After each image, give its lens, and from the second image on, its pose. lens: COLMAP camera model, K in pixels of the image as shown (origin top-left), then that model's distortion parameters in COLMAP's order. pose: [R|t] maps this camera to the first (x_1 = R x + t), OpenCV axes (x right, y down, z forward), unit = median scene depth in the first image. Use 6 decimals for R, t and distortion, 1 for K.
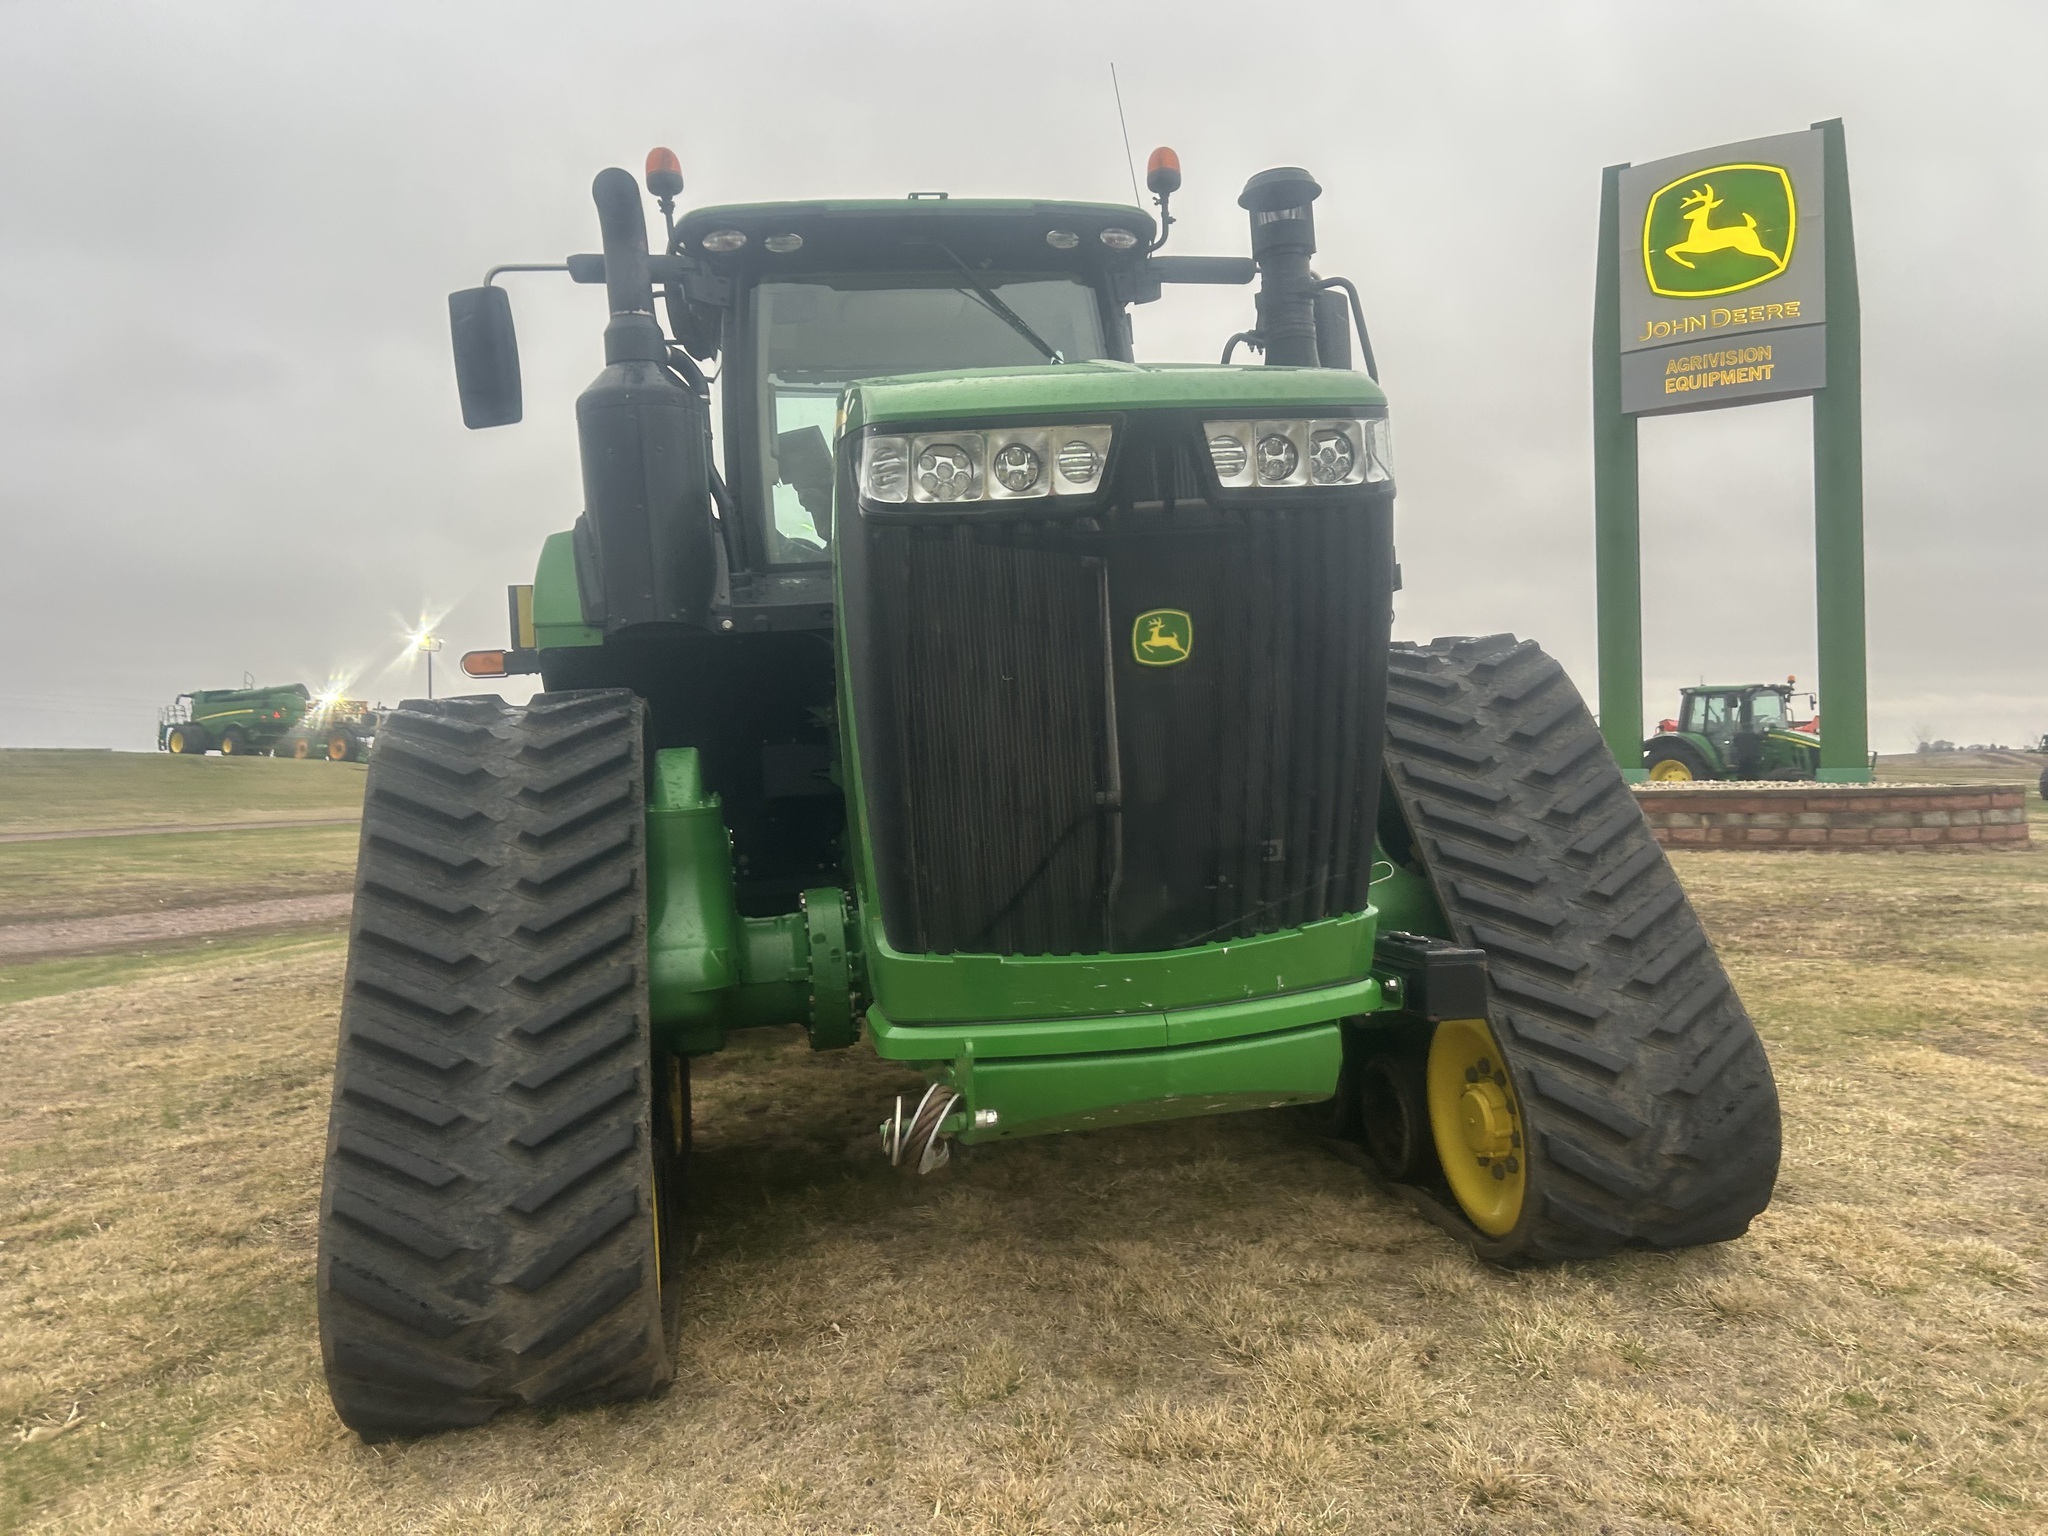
lens RADIAL K [[1537.3, 0, 1028.1], [0, 1537.3, 776.5], [0, 0, 1]] dist [0.051750, -0.057552]
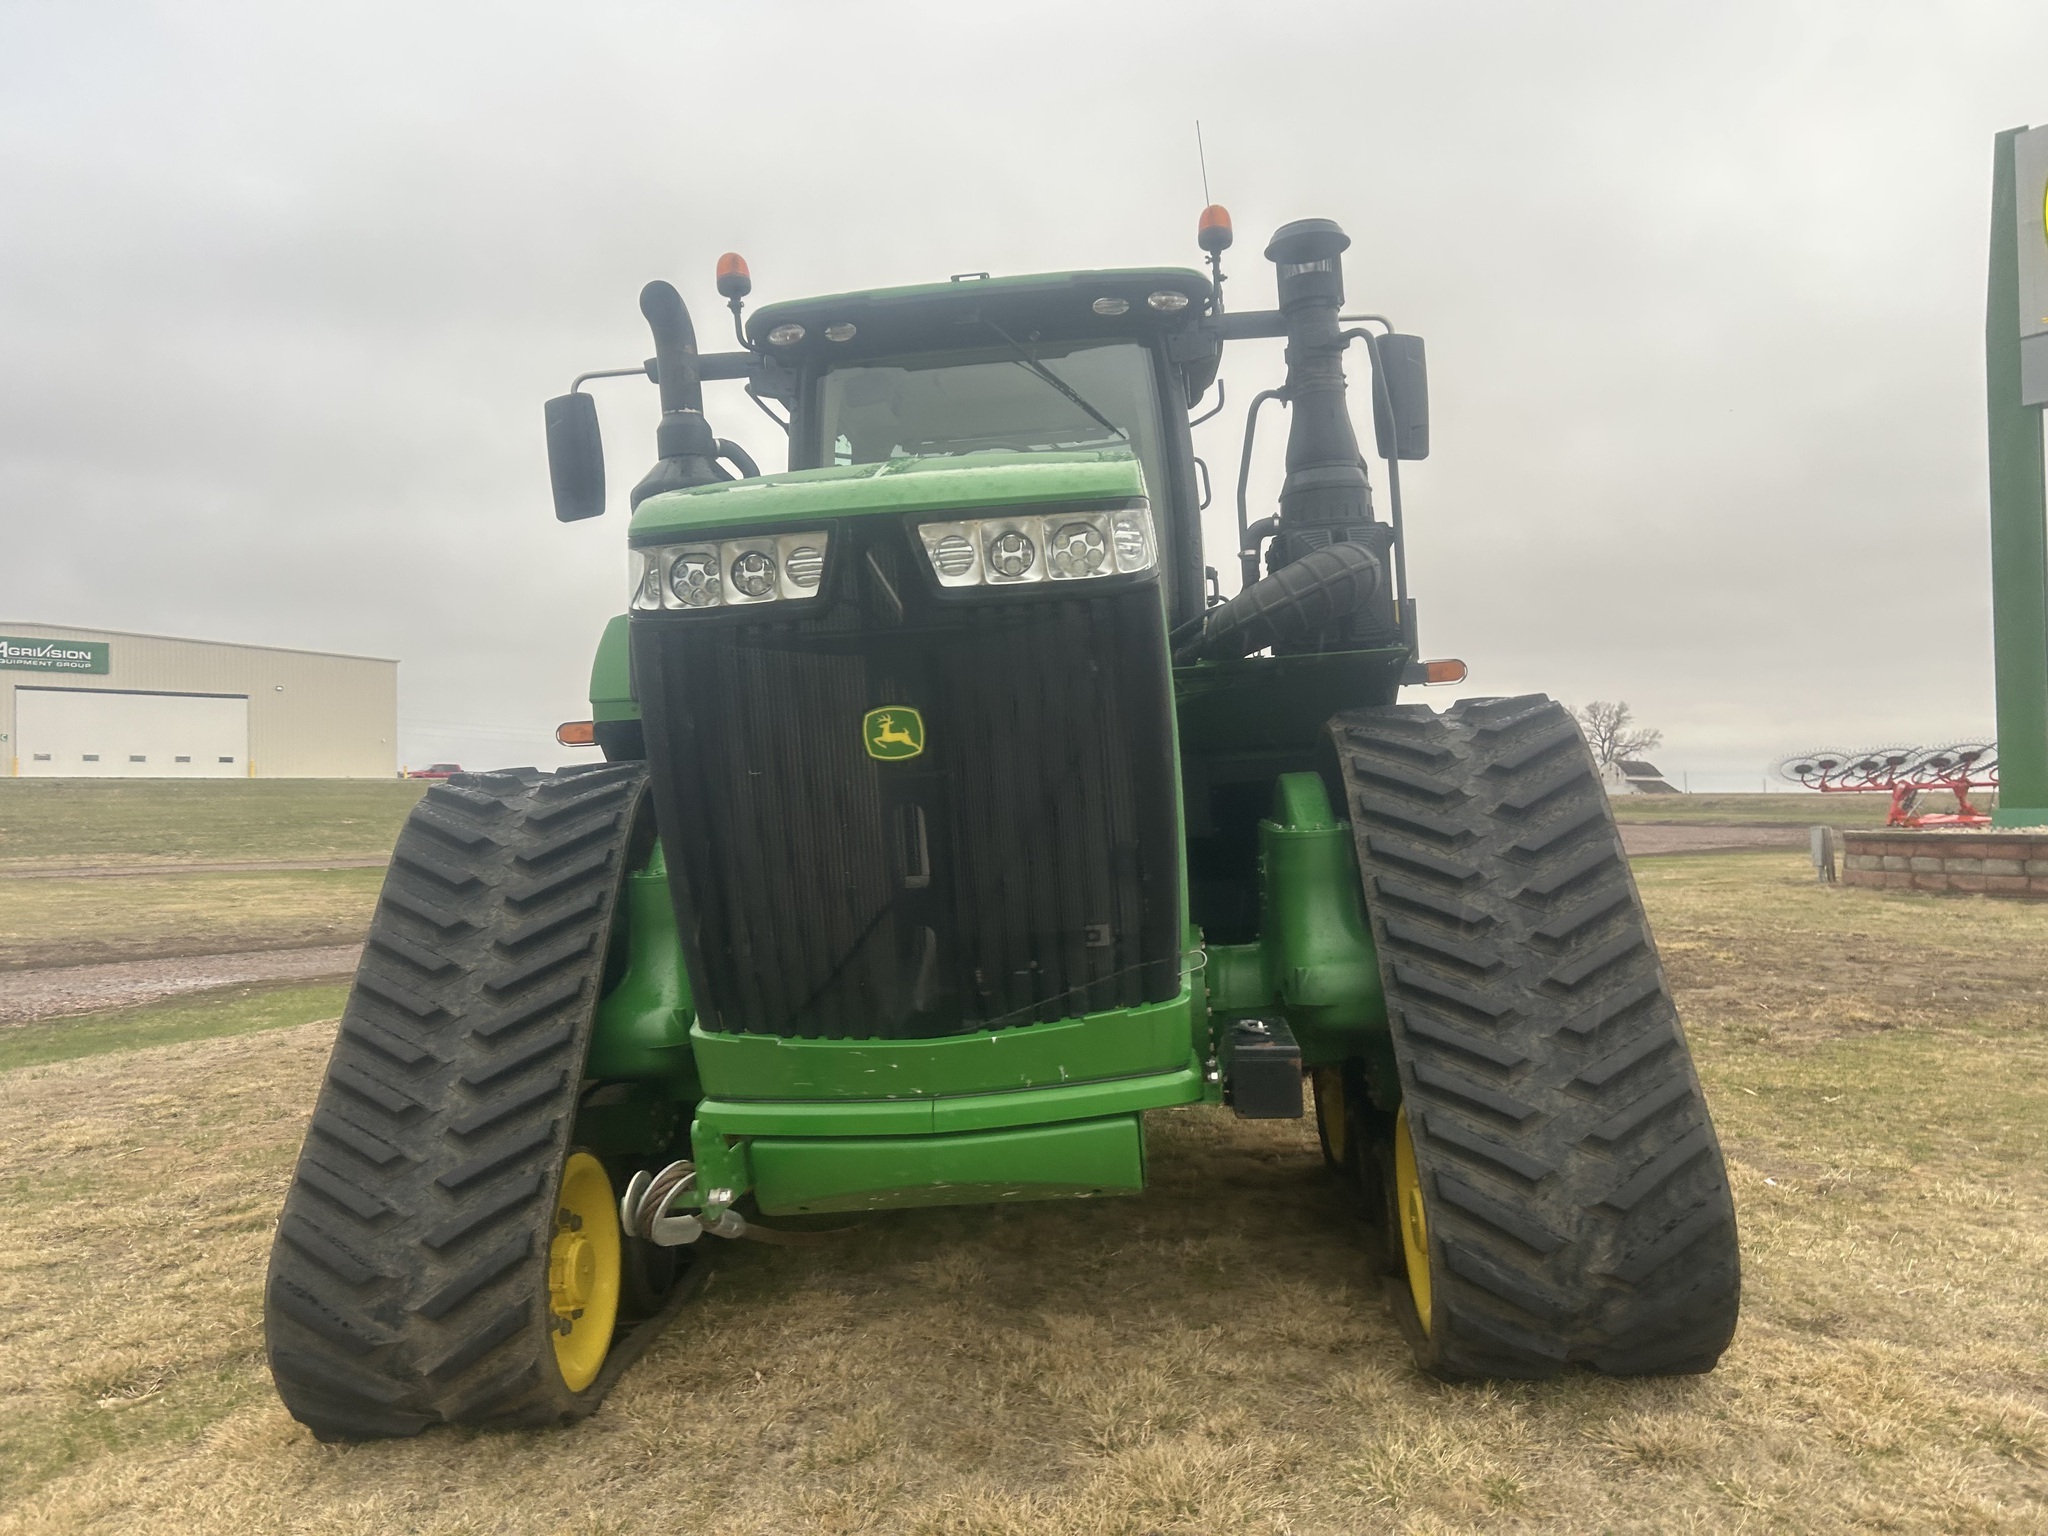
lens RADIAL K [[1537.3, 0, 1033.6], [0, 1537.3, 776.0], [0, 0, 1]] dist [0.051750, -0.057552]
pose [[0.967888, -0.001187, -0.251378, 0.321388], [-0.003238, 0.999847, -0.017188, -0.033212], [0.251360, 0.017450, 0.967736, 0.024584]]
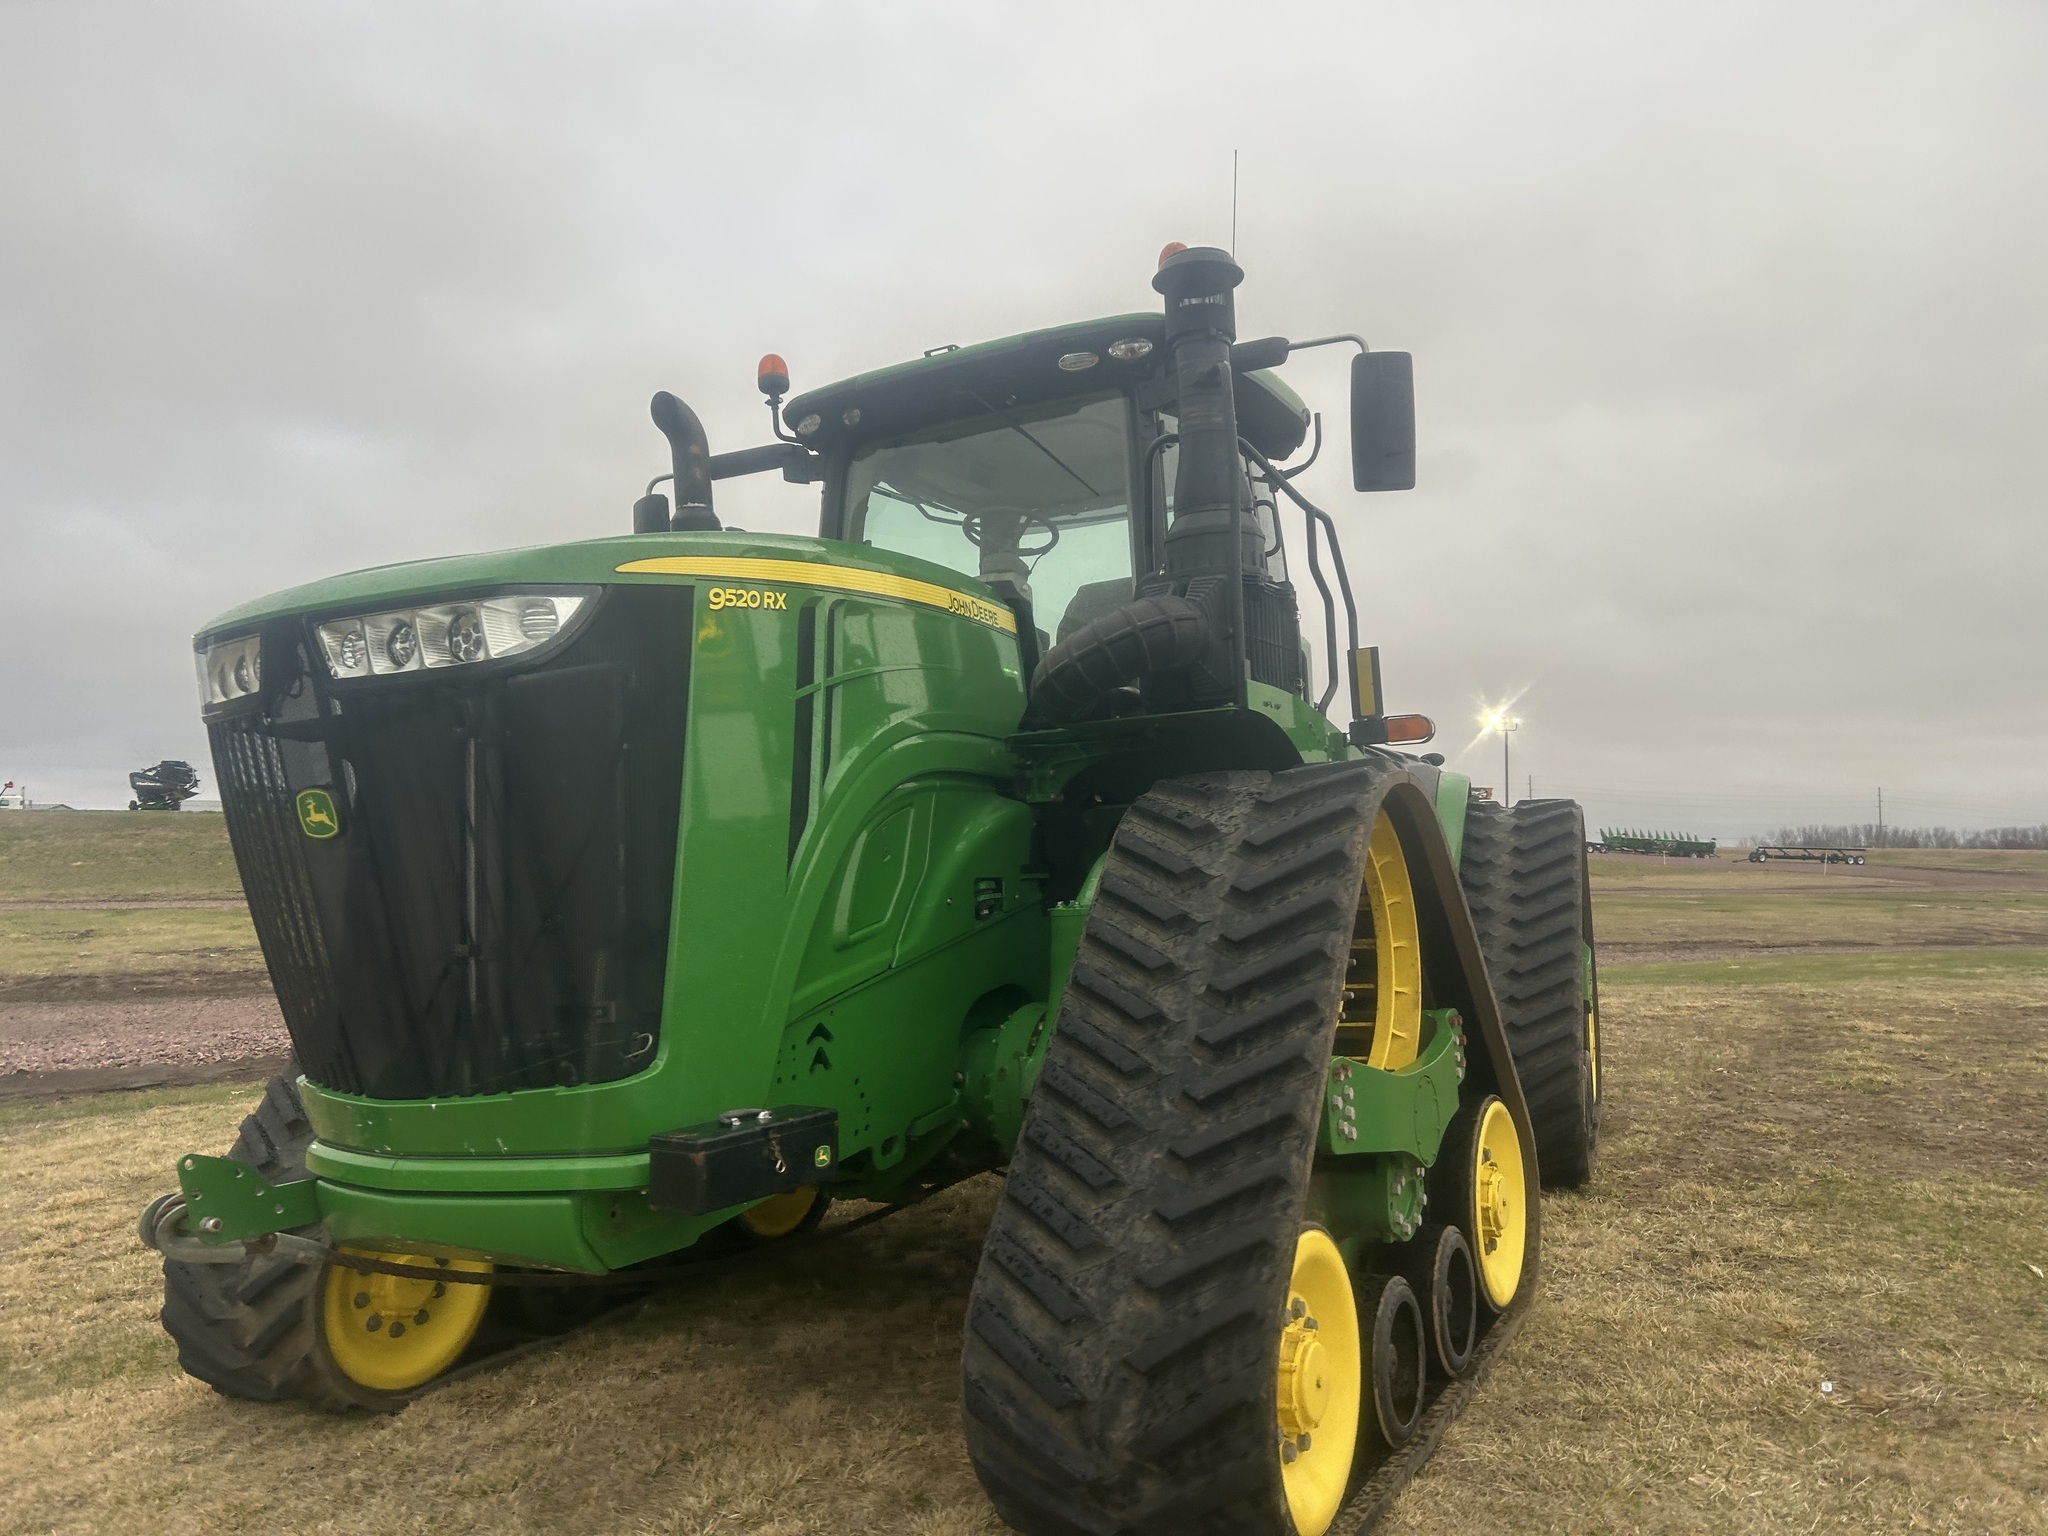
lens RADIAL K [[1537.3, 0, 1040.7], [0, 1537.3, 741.6], [0, 0, 1]] dist [0.051750, -0.057552]
pose [[0.761292, -0.027653, -0.647820, 0.899841], [-0.017690, 0.997833, -0.063382, -0.059787], [0.648168, 0.059712, 0.759153, 0.356833]]
